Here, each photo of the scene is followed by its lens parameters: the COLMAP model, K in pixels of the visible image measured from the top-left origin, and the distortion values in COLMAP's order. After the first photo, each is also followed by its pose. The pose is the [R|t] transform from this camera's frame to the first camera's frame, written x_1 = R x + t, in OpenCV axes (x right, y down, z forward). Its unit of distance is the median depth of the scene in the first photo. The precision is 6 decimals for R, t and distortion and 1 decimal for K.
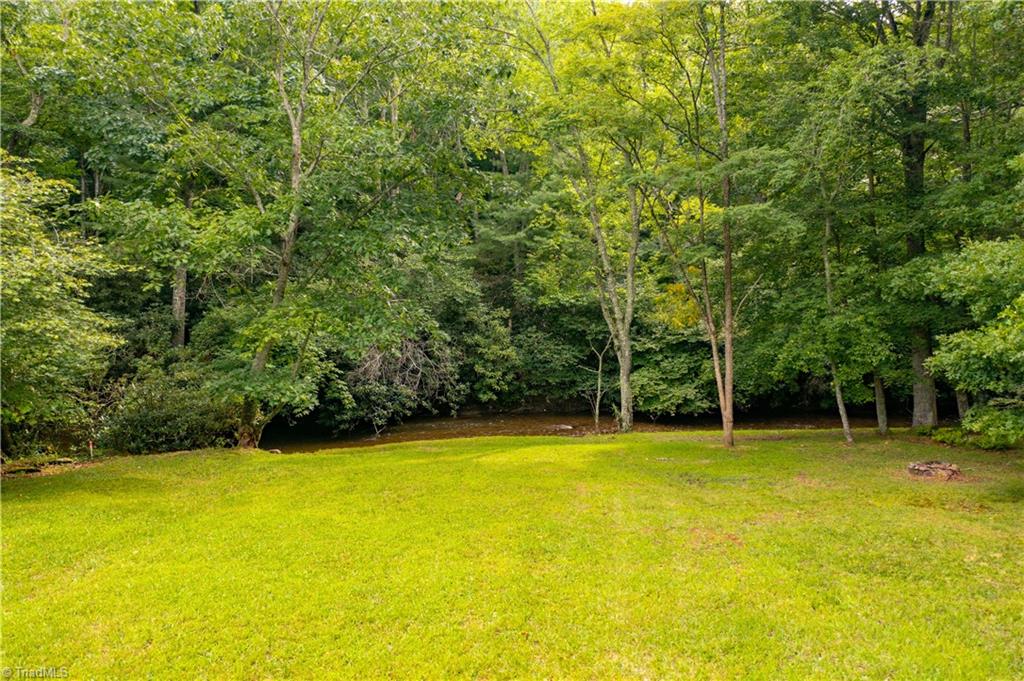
lens RADIAL K [[802.9, 0, 515.5], [0, 802.9, 337.8], [0, 0, 1]] dist [-0.011929, 0.025630]
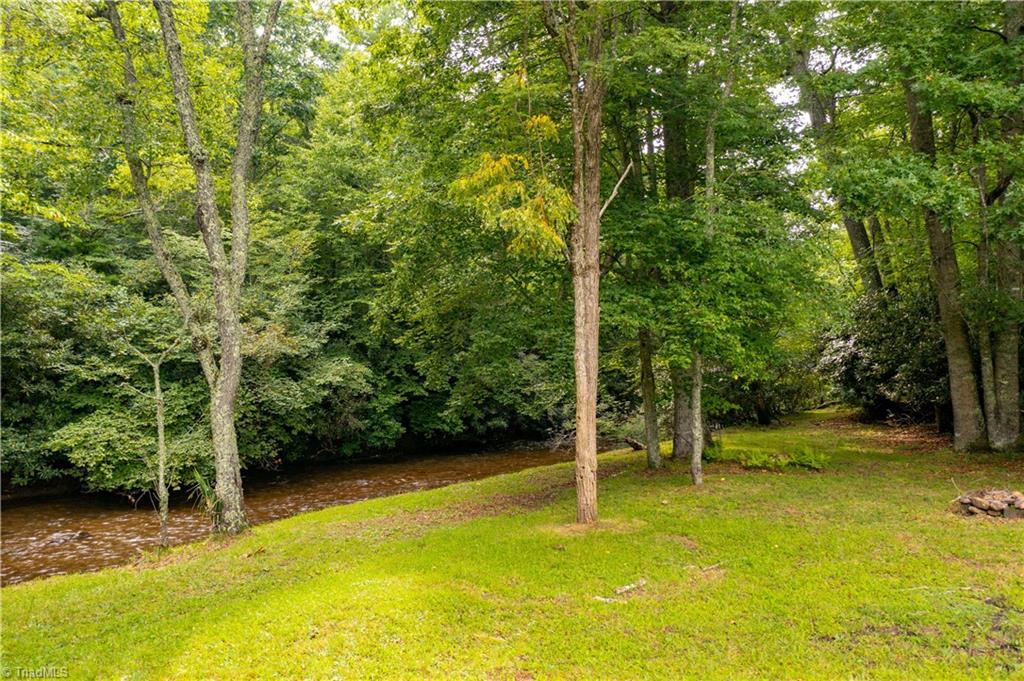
lens RADIAL K [[802.9, 0, 513.2], [0, 802.9, 340.4], [0, 0, 1]] dist [-0.011929, 0.025630]
pose [[0.665965, 0.012622, 0.745877, -0.066493], [0.041255, 0.997704, -0.053718, 0.032655], [-0.744842, 0.066545, 0.663915, 0.449230]]
